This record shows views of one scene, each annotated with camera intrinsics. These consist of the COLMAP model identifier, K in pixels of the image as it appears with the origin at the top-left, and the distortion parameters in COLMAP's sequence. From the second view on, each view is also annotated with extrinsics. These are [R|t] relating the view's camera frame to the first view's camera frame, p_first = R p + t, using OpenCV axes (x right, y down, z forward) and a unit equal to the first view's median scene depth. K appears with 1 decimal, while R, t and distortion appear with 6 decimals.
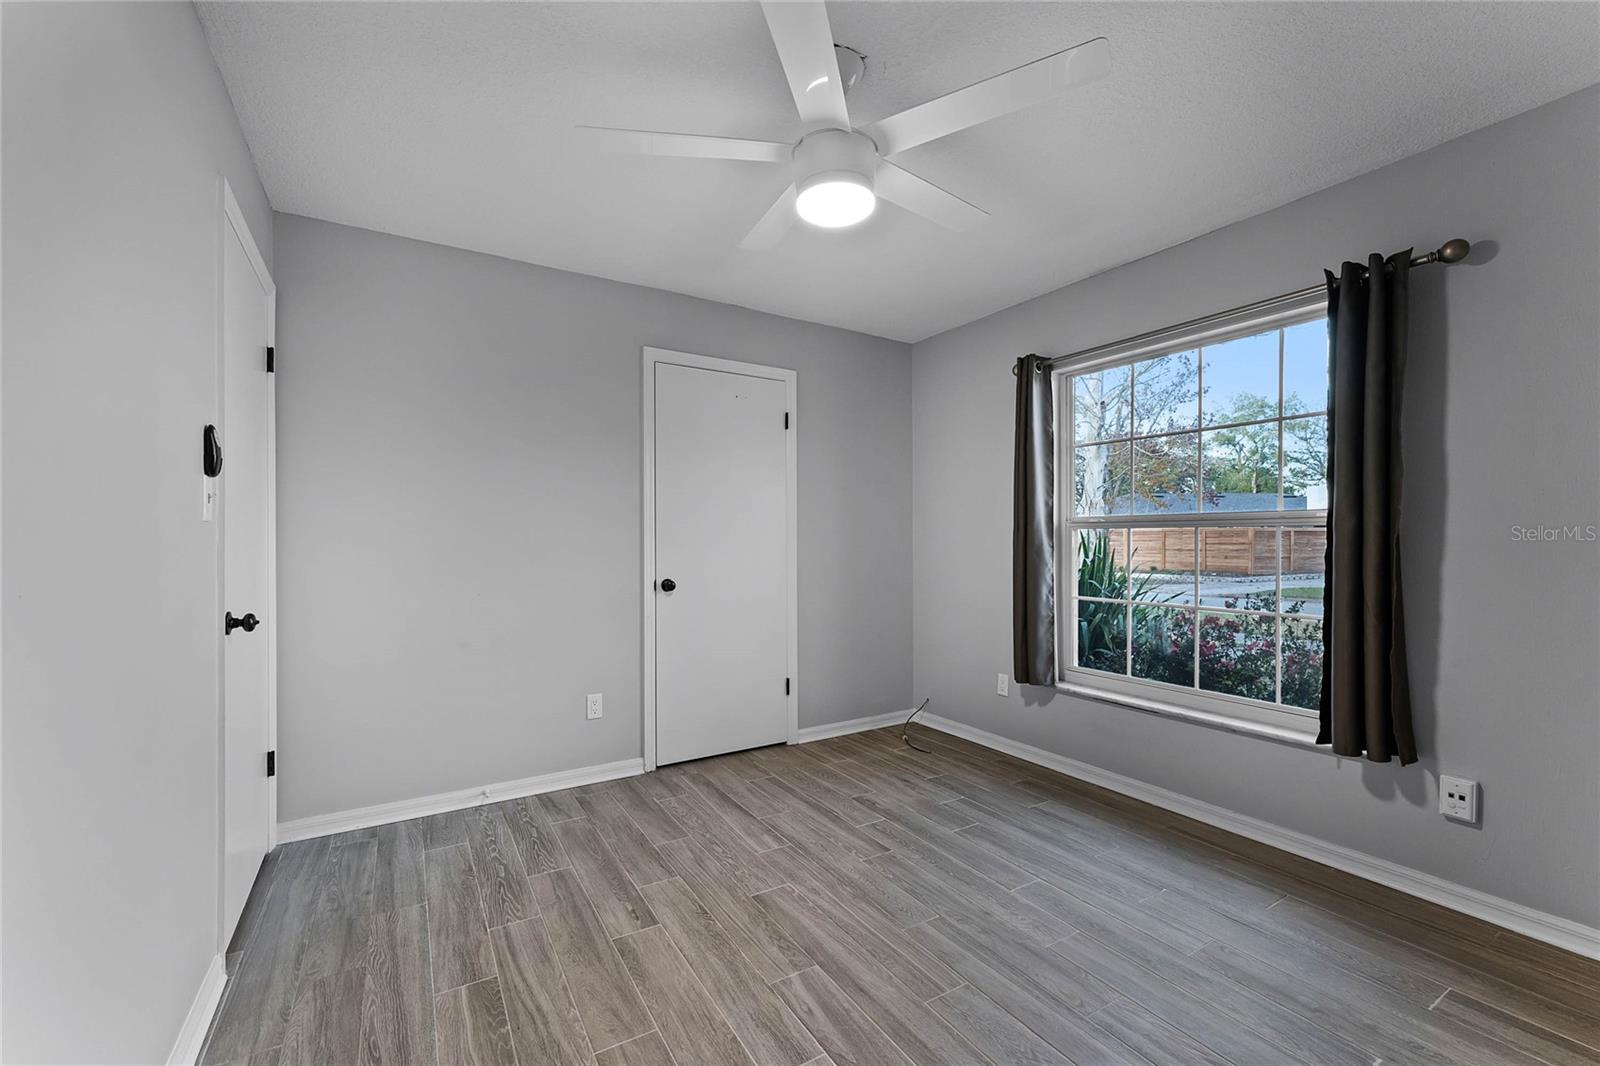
lens RADIAL K [[645.1, 0, 790.4], [0, 645.1, 533.7], [0, 0, 1]] dist [0.001120, -0.000078]
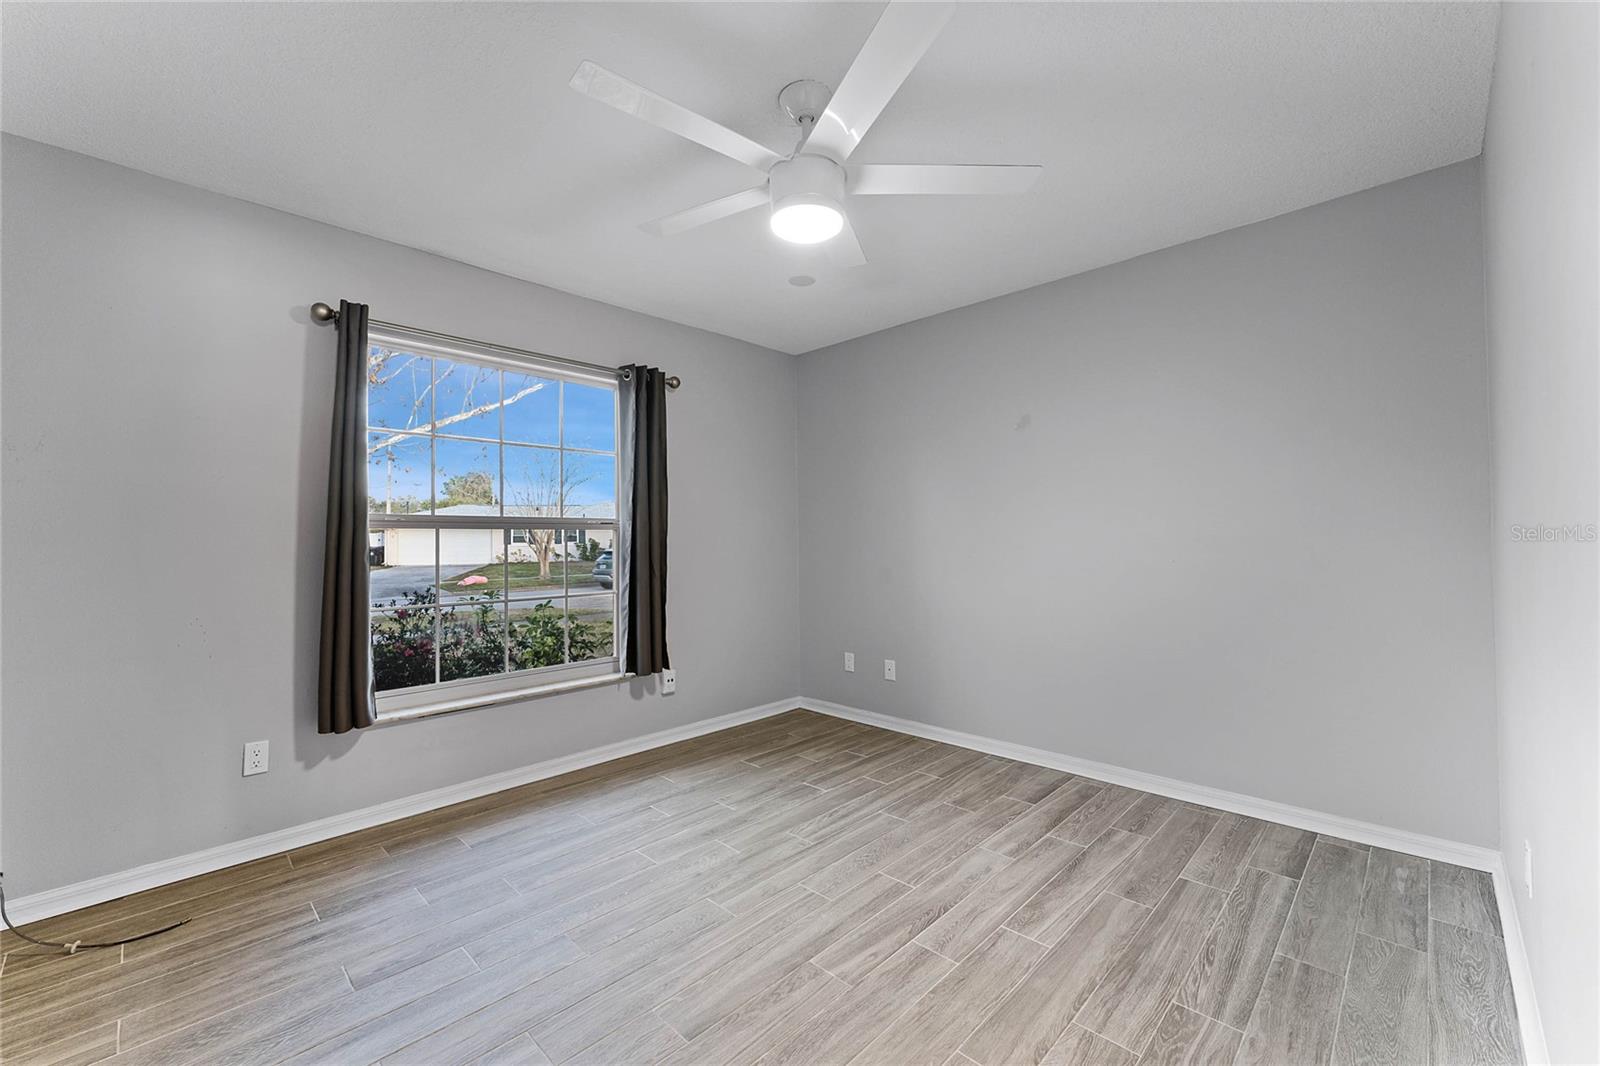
lens RADIAL K [[660.4, 0, 780.2], [0, 660.4, 523.8], [0, 0, 1]] dist [-0.001236, -0.000303]
pose [[-0.240839, 0.024506, 0.970256, -0.757513], [-0.000900, 0.999675, -0.025472, 0.013163], [-0.970565, -0.007008, -0.240738, 1.024338]]
